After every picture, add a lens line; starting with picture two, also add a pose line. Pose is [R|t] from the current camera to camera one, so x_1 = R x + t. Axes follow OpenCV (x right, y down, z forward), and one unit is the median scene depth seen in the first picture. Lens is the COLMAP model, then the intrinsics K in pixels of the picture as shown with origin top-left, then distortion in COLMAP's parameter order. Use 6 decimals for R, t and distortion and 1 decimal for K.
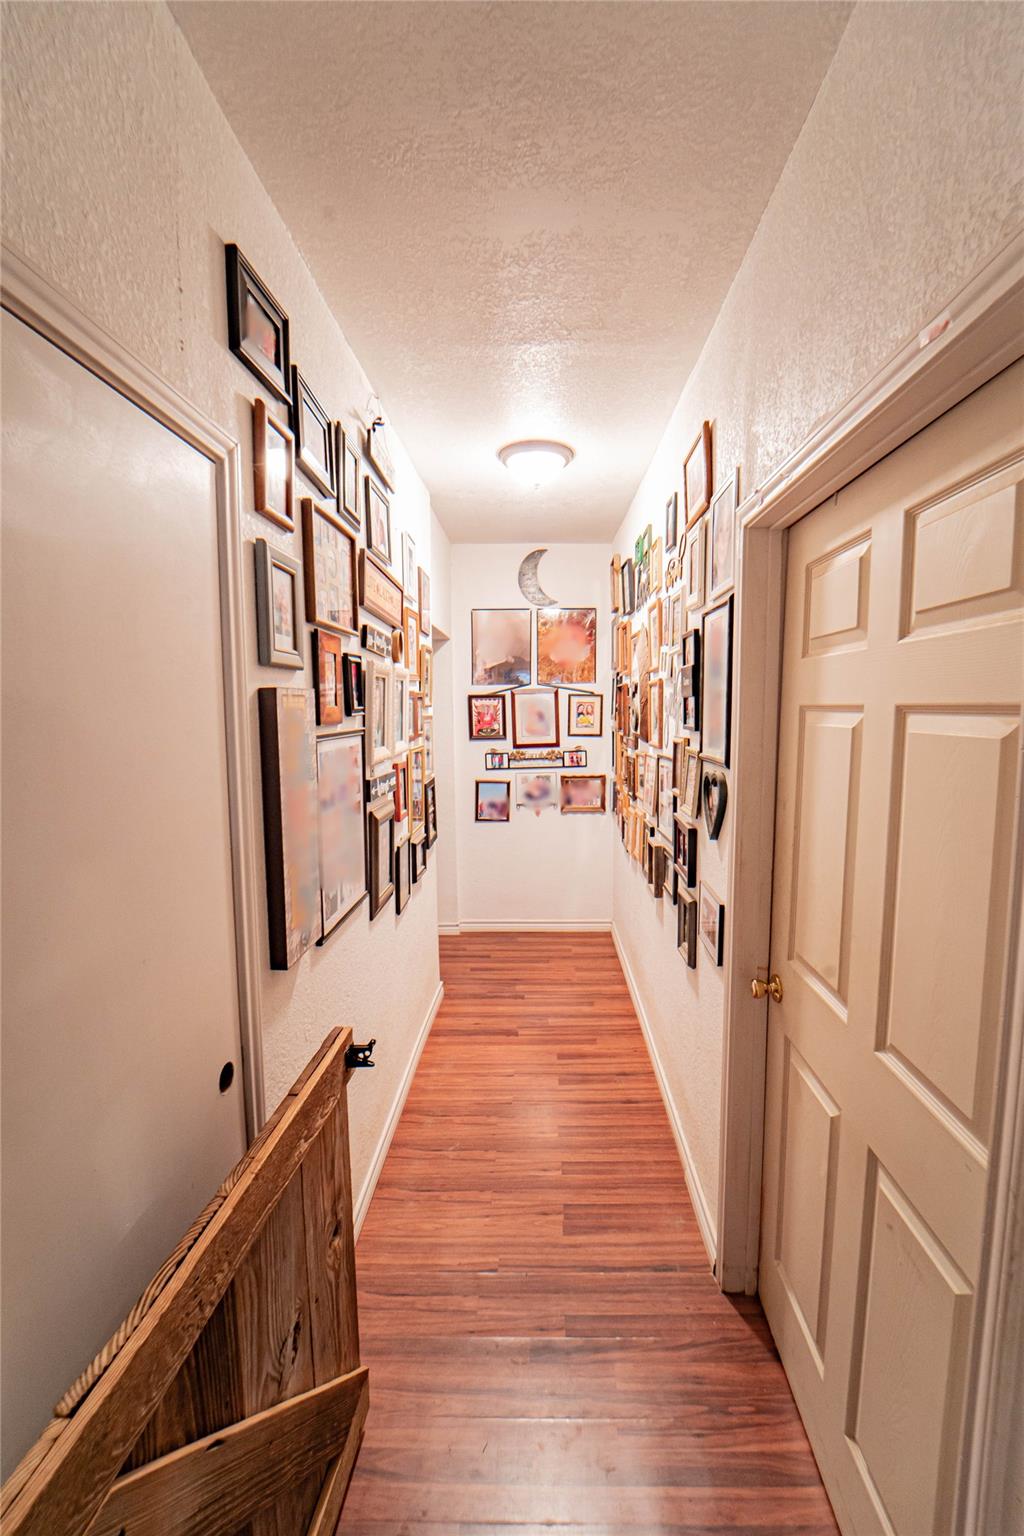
lens RADIAL K [[620.3, 0, 512.0], [0, 620.3, 768.0], [0, 0, 1]] dist [-0.019702, 0.000345]
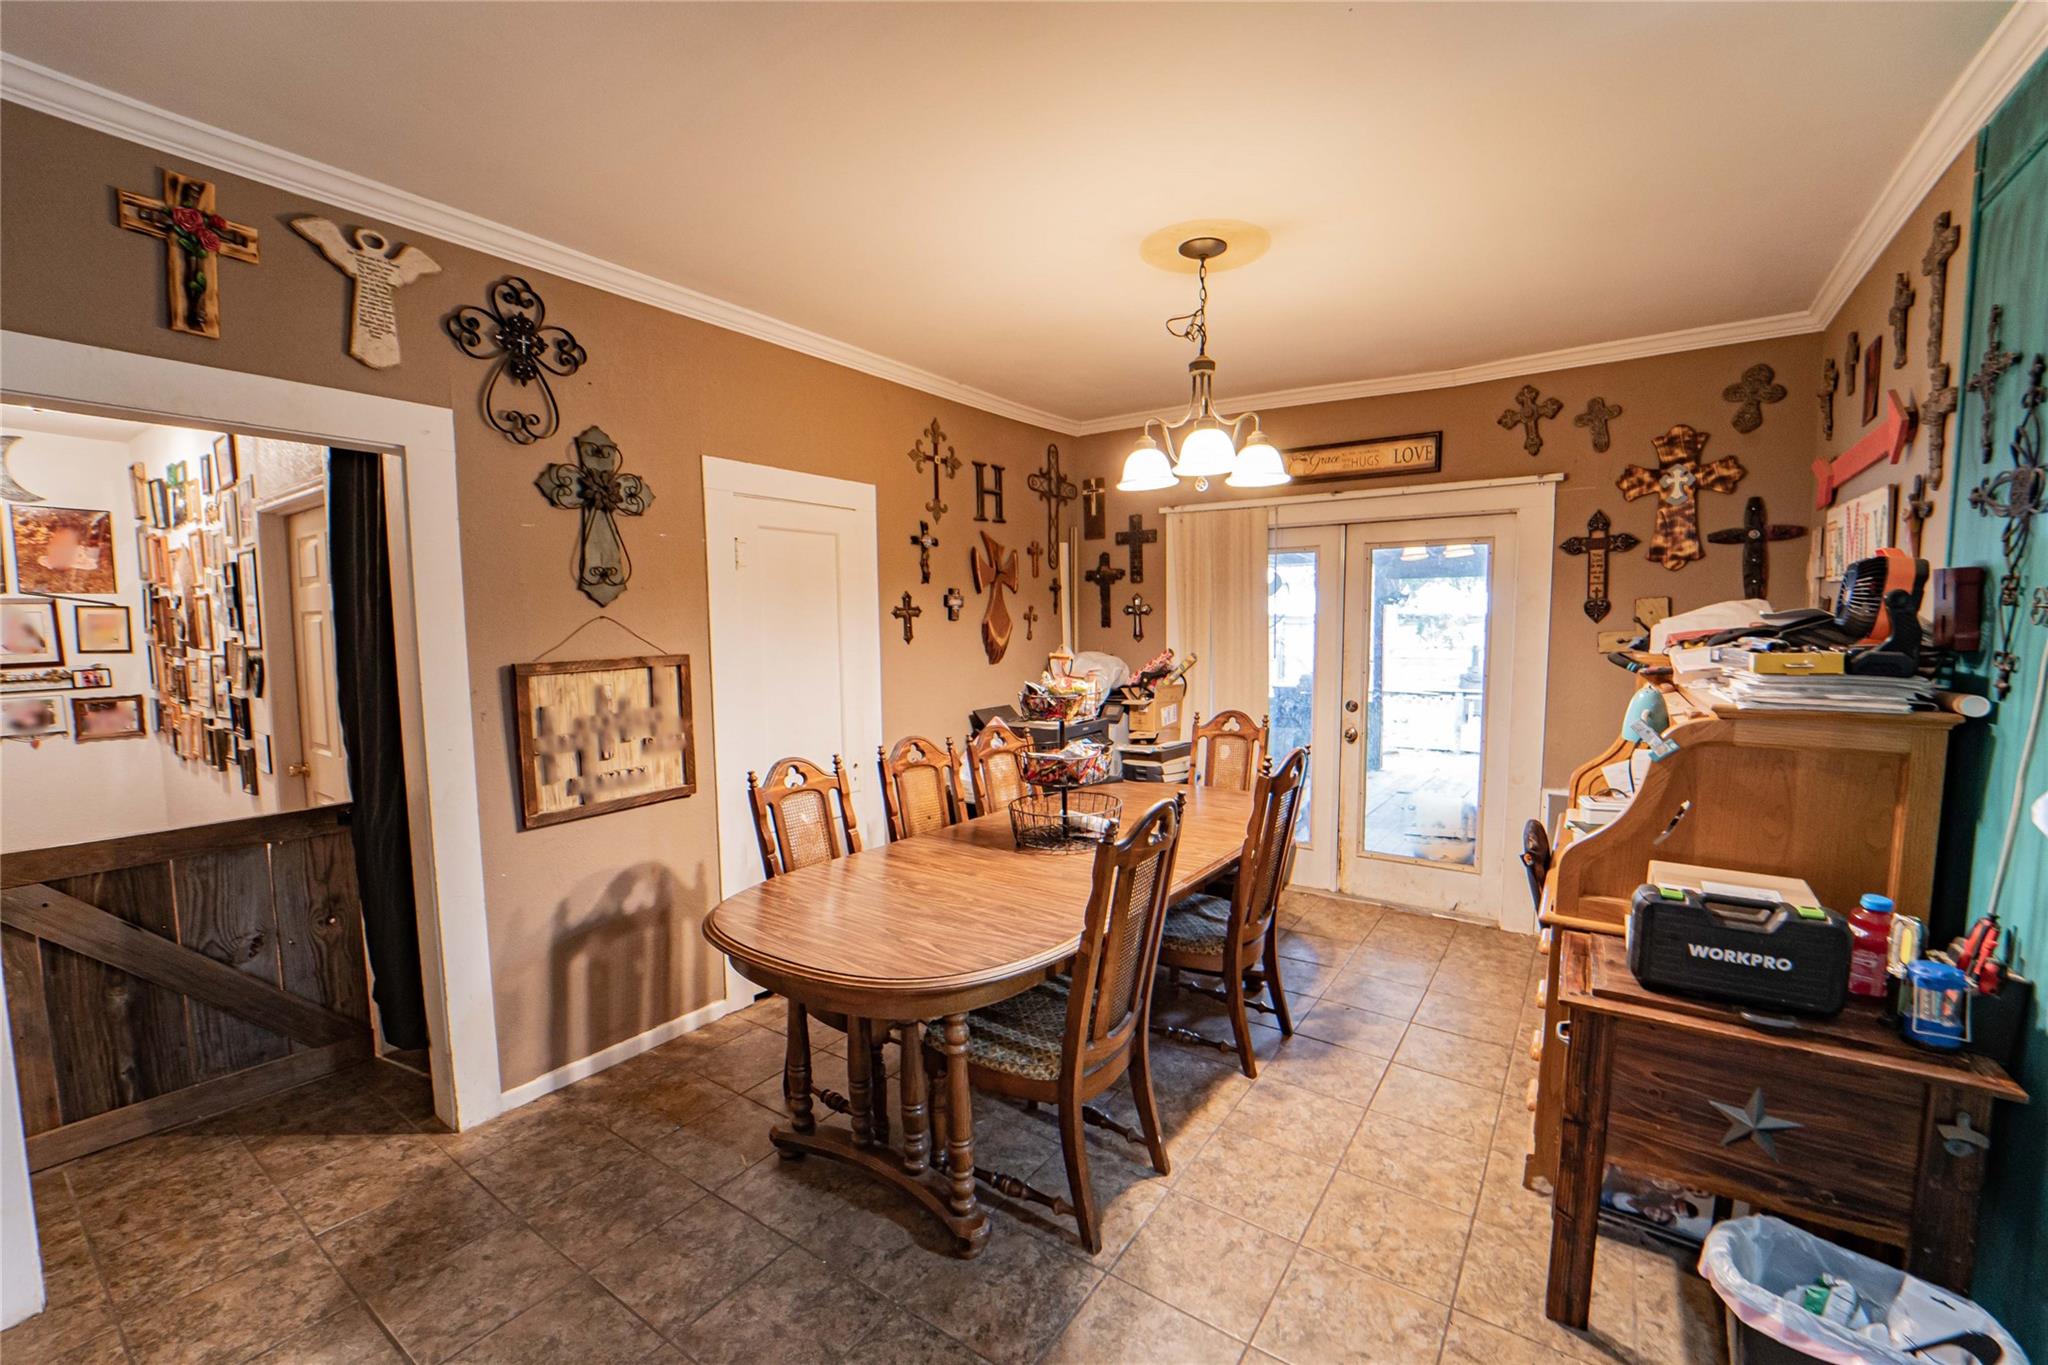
lens RADIAL K [[820.1, 0, 1033.6], [0, 820.1, 699.2], [0, 0, 1]] dist [-0.020694, -0.000472]
pose [[0.525424, -0.065017, 0.848352, -0.211792], [0.082011, 0.996304, 0.025563, 0.128963], [-0.846879, 0.056143, 0.528814, -0.990131]]
